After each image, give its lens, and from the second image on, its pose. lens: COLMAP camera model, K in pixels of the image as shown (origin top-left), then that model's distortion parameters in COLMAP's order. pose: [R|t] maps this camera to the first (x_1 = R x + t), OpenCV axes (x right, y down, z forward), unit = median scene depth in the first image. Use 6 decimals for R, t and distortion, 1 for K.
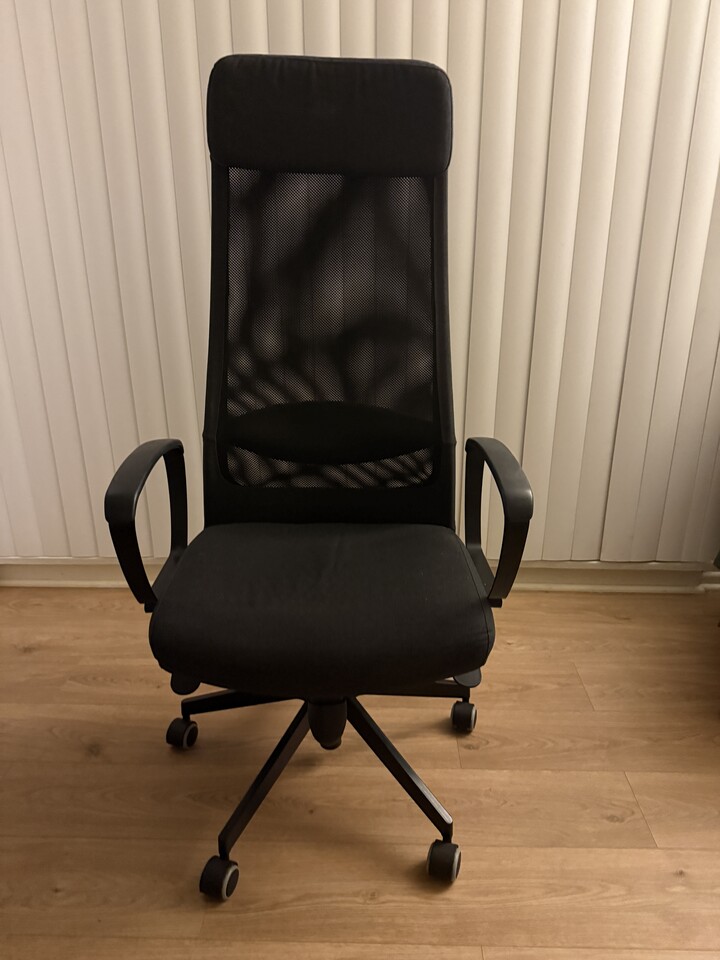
lens RADIAL K [[688.3, 0, 357.8], [0, 688.3, 481.9], [0, 0, 1]] dist [-0.005592, -0.004663]
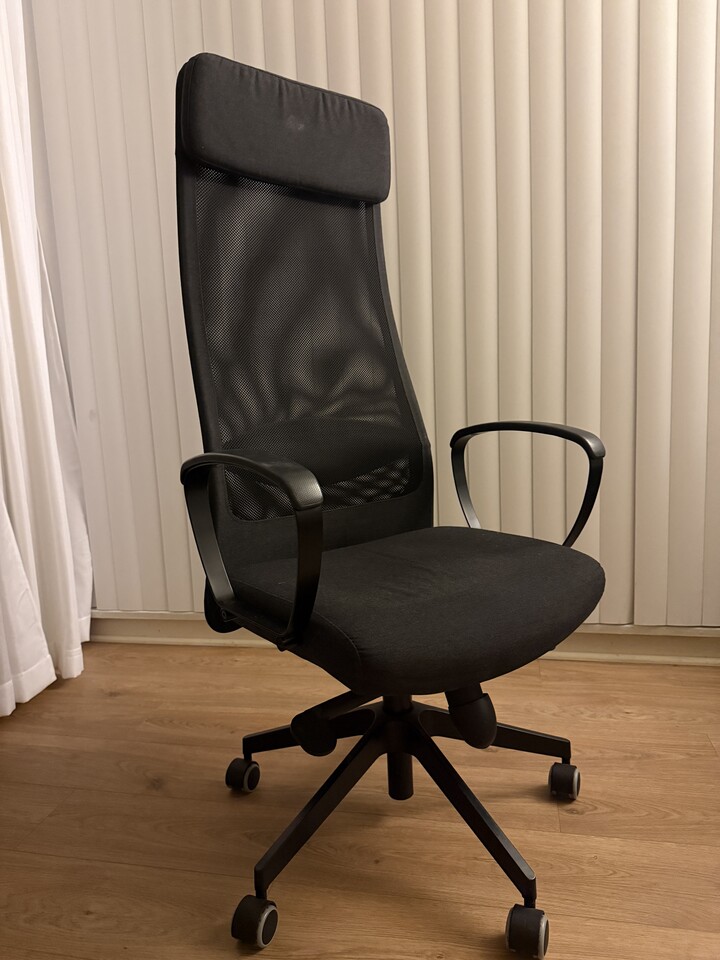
lens RADIAL K [[688.4, 0, 360.0], [0, 688.4, 480.0], [0, 0, 1]] dist [-0.008961, -0.007825]
pose [[0.982648, -0.011673, -0.185112, 0.070504], [-0.026573, 0.978862, -0.202786, 0.174686], [0.183566, 0.204186, 0.961567, 0.069592]]
